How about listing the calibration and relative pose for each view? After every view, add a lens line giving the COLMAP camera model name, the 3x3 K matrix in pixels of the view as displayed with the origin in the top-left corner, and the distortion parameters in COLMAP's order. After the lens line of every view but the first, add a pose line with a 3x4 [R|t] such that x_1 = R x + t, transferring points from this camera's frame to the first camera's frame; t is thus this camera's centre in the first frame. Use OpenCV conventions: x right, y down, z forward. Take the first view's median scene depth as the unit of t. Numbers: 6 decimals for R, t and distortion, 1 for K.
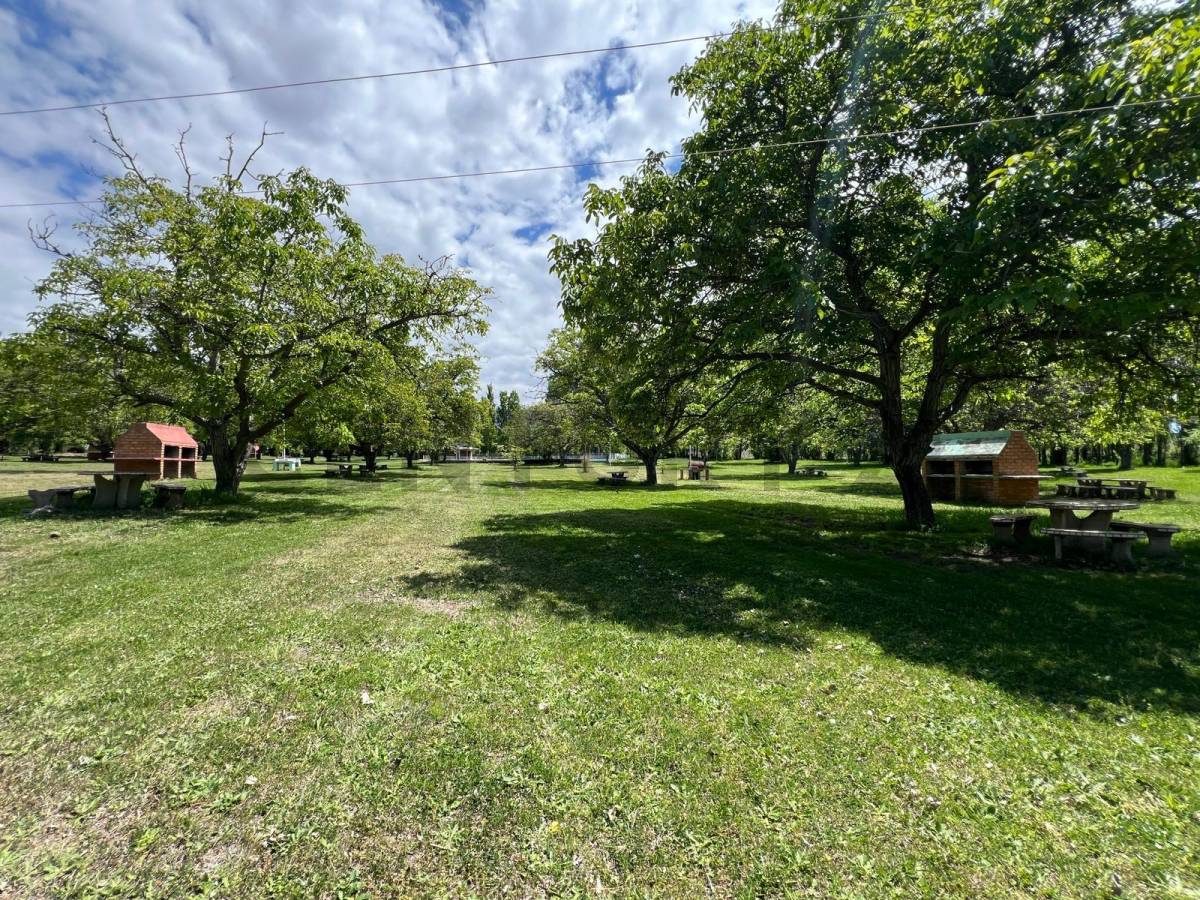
lens RADIAL K [[486.2, 0, 595.4], [0, 486.2, 448.6], [0, 0, 1]] dist [-0.005684, 0.001265]
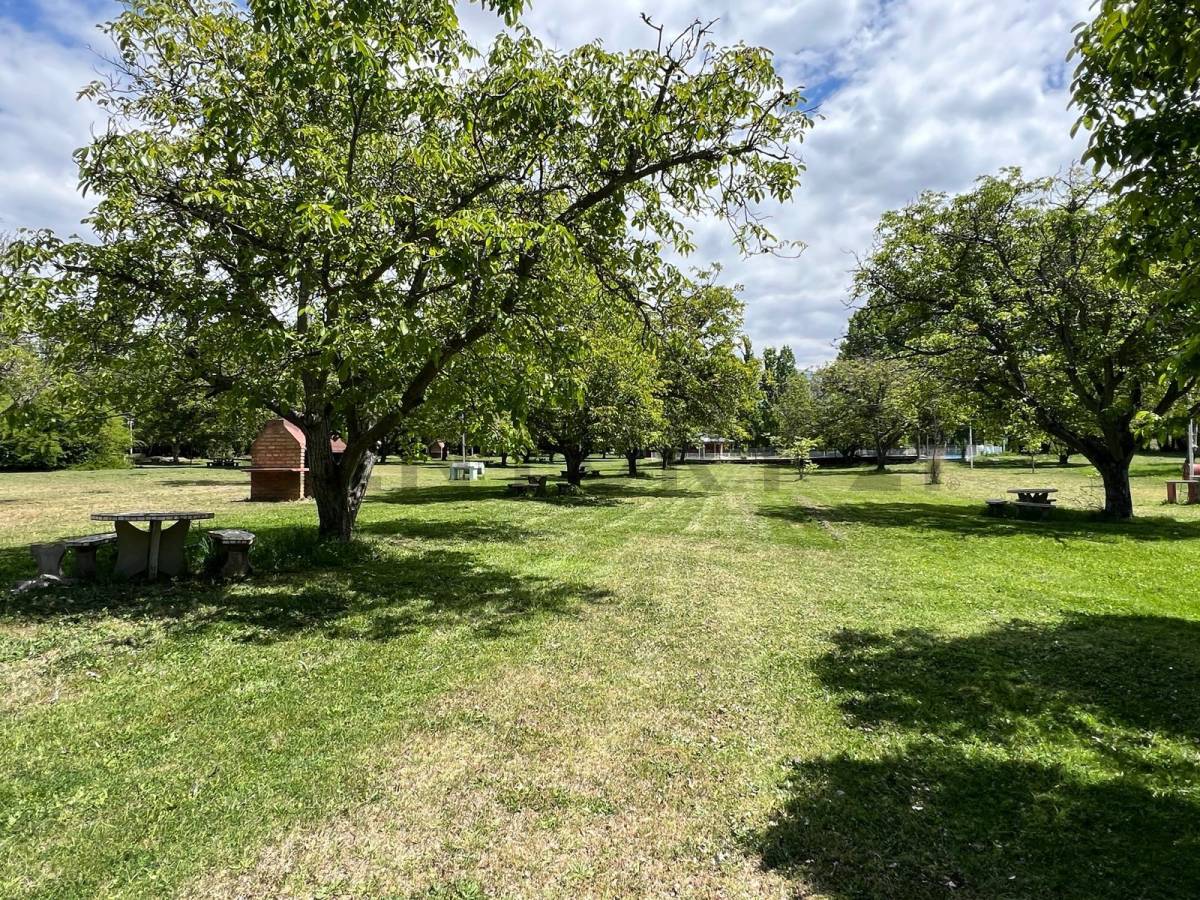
lens RADIAL K [[716.0, 0, 599.3], [0, 716.0, 454.4], [0, 0, 1]] dist [-0.002910, 0.000089]
pose [[0.916575, -0.009912, -0.399741, -0.174451], [0.019932, 0.999583, 0.020915, -0.029602], [0.399366, -0.027138, 0.916390, 0.462070]]
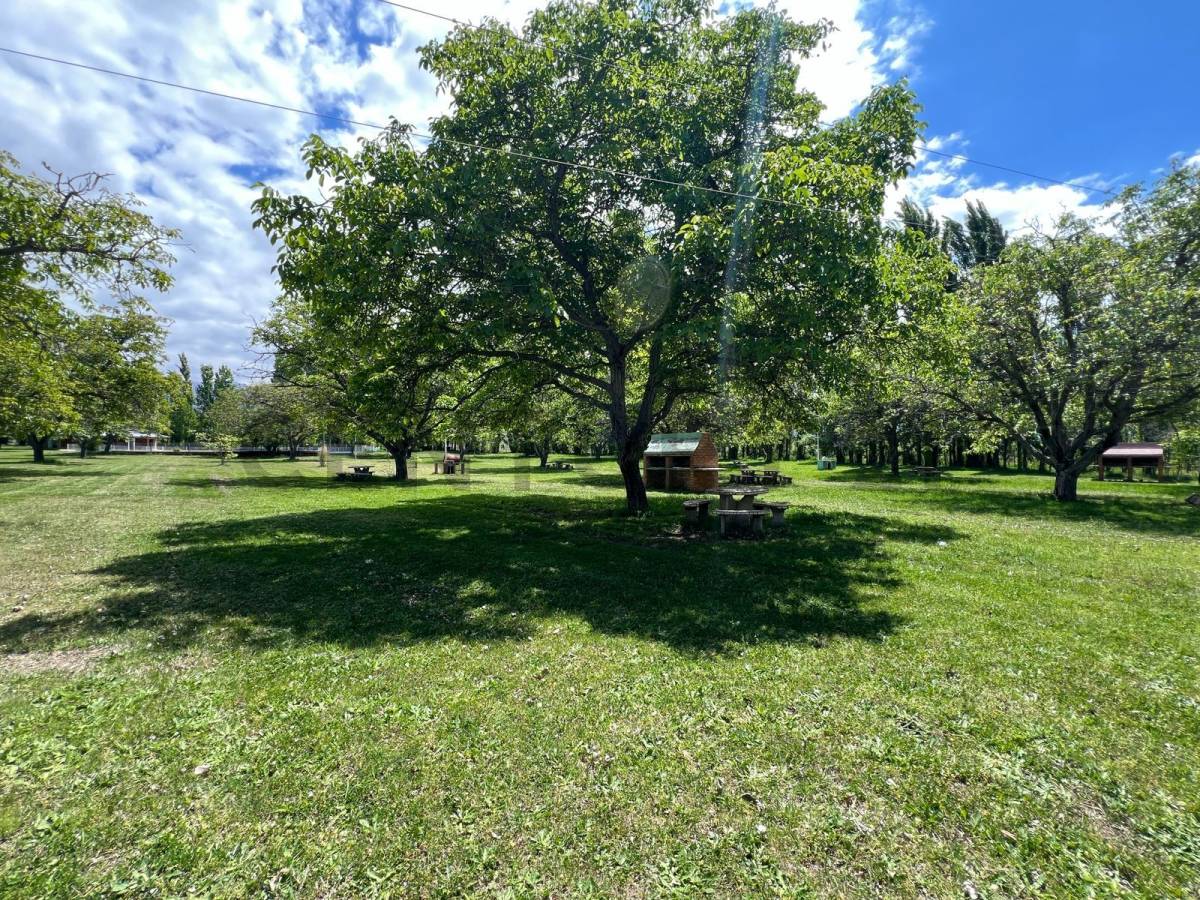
lens RADIAL K [[486.2, 0, 596.4], [0, 486.2, 449.0], [0, 0, 1]] dist [-0.005684, 0.001265]
pose [[0.884384, 0.011478, 0.466620, 0.026871], [-0.018834, 0.999761, 0.011104, -0.005729], [-0.466381, -0.018609, 0.884388, -0.000314]]
